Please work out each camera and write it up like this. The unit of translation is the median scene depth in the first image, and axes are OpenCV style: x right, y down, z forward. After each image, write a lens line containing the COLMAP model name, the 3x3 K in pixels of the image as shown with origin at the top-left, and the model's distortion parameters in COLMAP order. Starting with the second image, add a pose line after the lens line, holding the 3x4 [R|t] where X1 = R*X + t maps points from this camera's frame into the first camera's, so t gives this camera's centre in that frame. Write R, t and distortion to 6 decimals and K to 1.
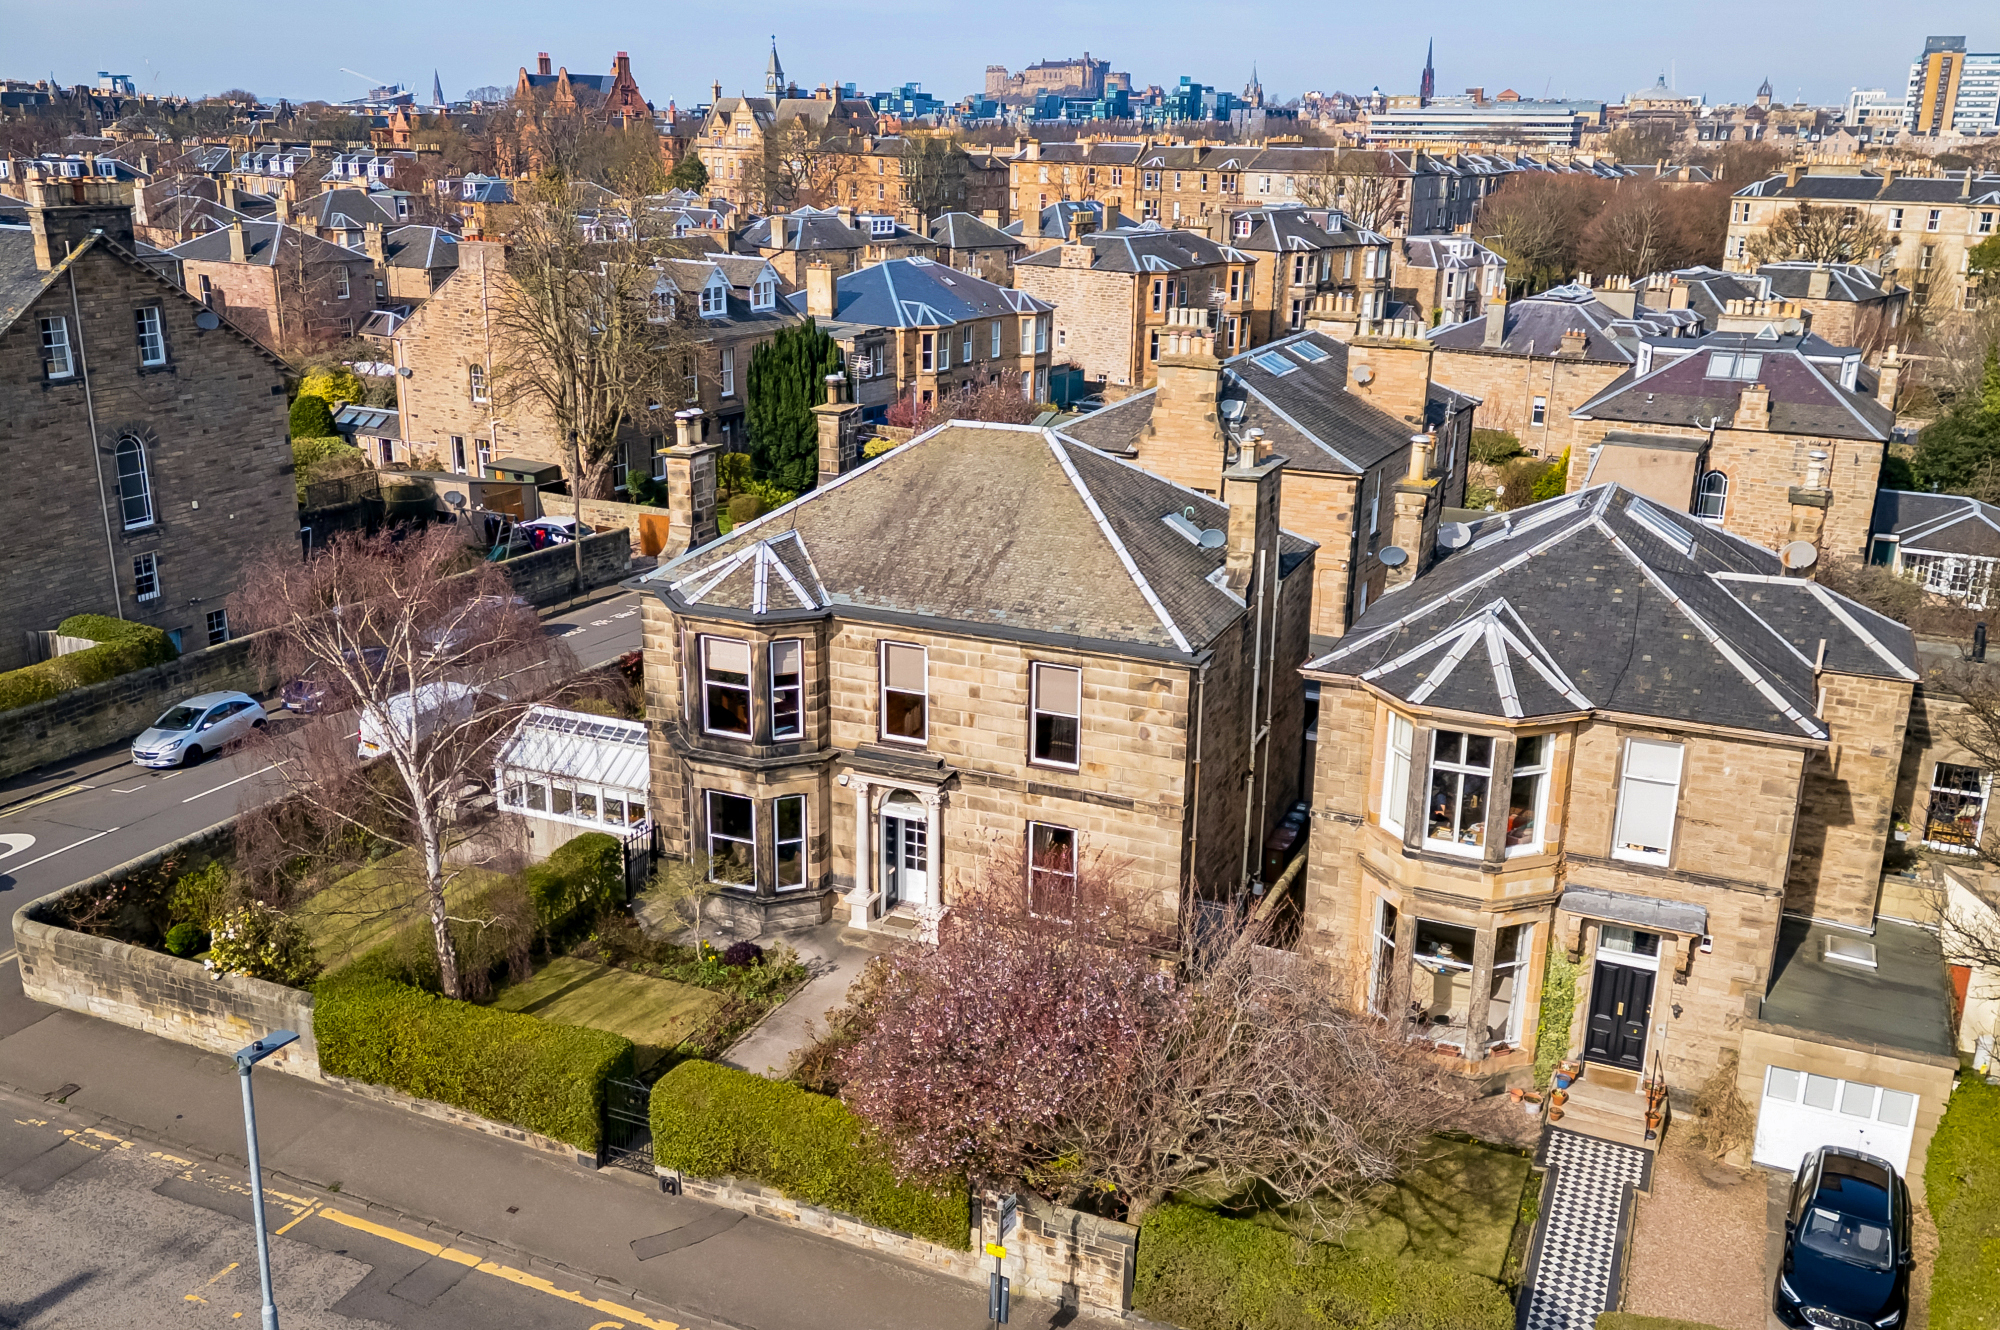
lens RADIAL K [[1742.9, 0, 1000.0], [0, 1742.9, 665.0], [0, 0, 1]] dist [0.077273, -0.005179]
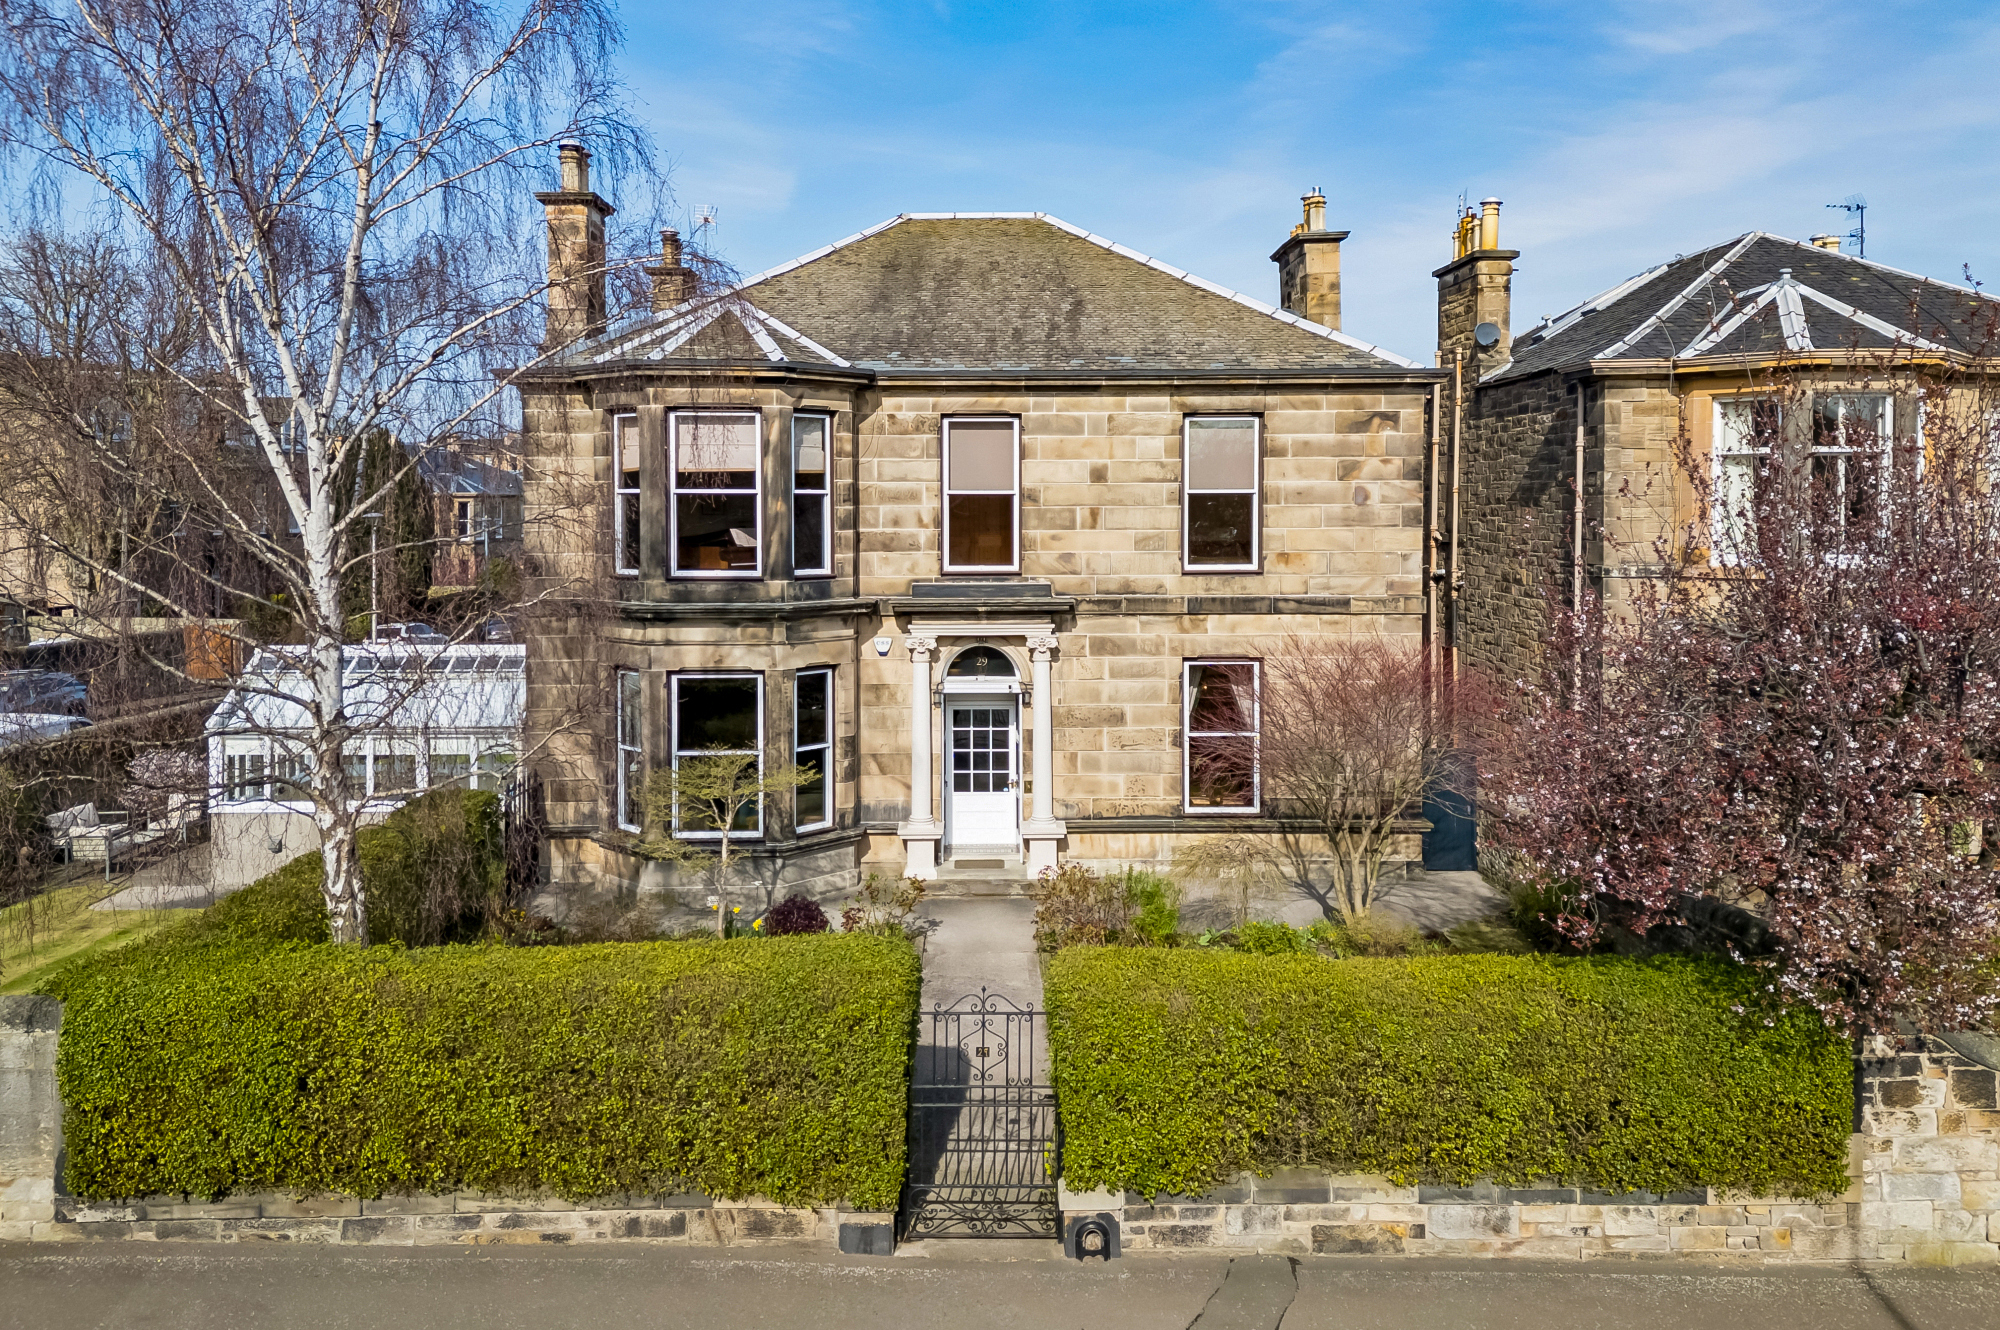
lens RADIAL K [[1406.9, 0, 938.3], [0, 1406.9, 571.7], [0, 0, 1]] dist [0.039586, -0.003830]
pose [[0.908667, -0.021004, 0.416993, -0.301927], [0.137108, 0.958359, -0.250497, 0.181422], [-0.394368, 0.284791, 0.873709, 0.543995]]
